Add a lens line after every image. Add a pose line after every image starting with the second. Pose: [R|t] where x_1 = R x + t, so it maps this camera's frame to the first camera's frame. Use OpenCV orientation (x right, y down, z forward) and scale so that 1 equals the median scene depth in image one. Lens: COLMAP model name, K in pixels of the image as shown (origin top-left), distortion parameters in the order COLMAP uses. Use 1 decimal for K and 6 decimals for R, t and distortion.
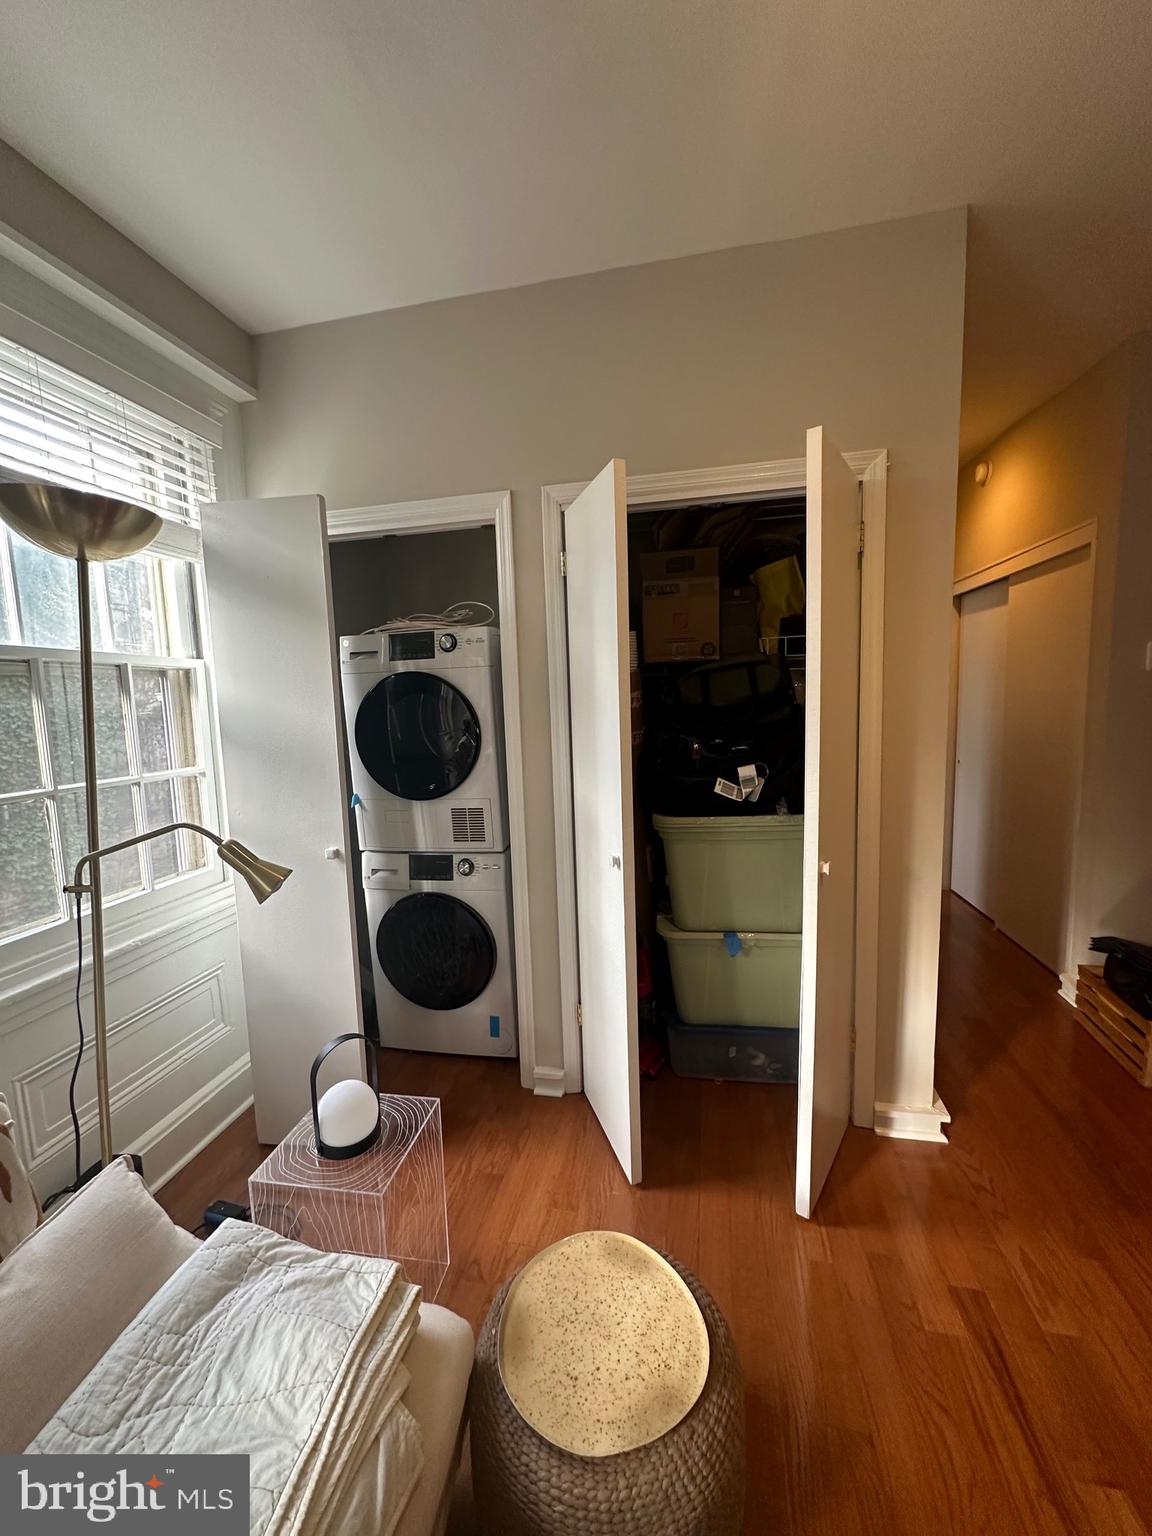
lens RADIAL K [[606.1, 0, 576.0], [0, 606.1, 768.0], [0, 0, 1]] dist [-0.003756, 0.000044]
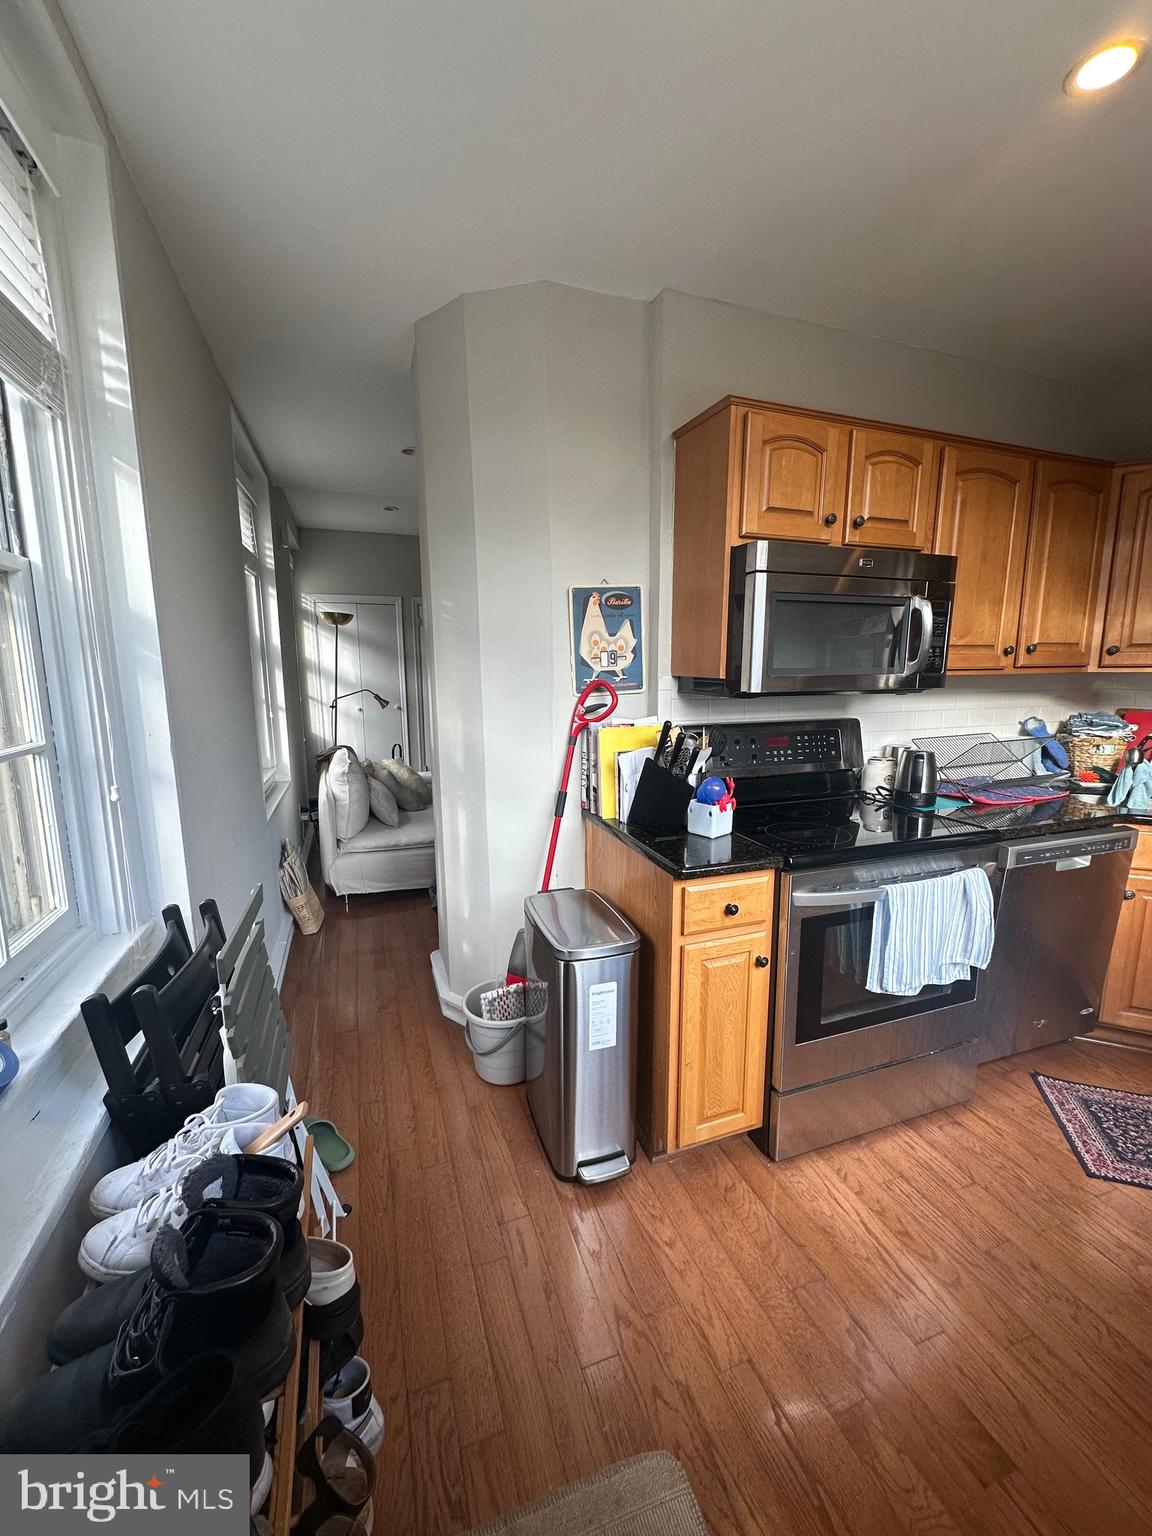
lens RADIAL K [[609.2, 0, 576.4], [0, 609.2, 766.8], [0, 0, 1]] dist [-0.001868, 0.000665]
pose [[0.847397, -0.054480, 0.528158, -1.548935], [0.033242, 0.998214, 0.049631, 0.429434], [-0.529919, -0.024500, 0.847694, -3.182864]]
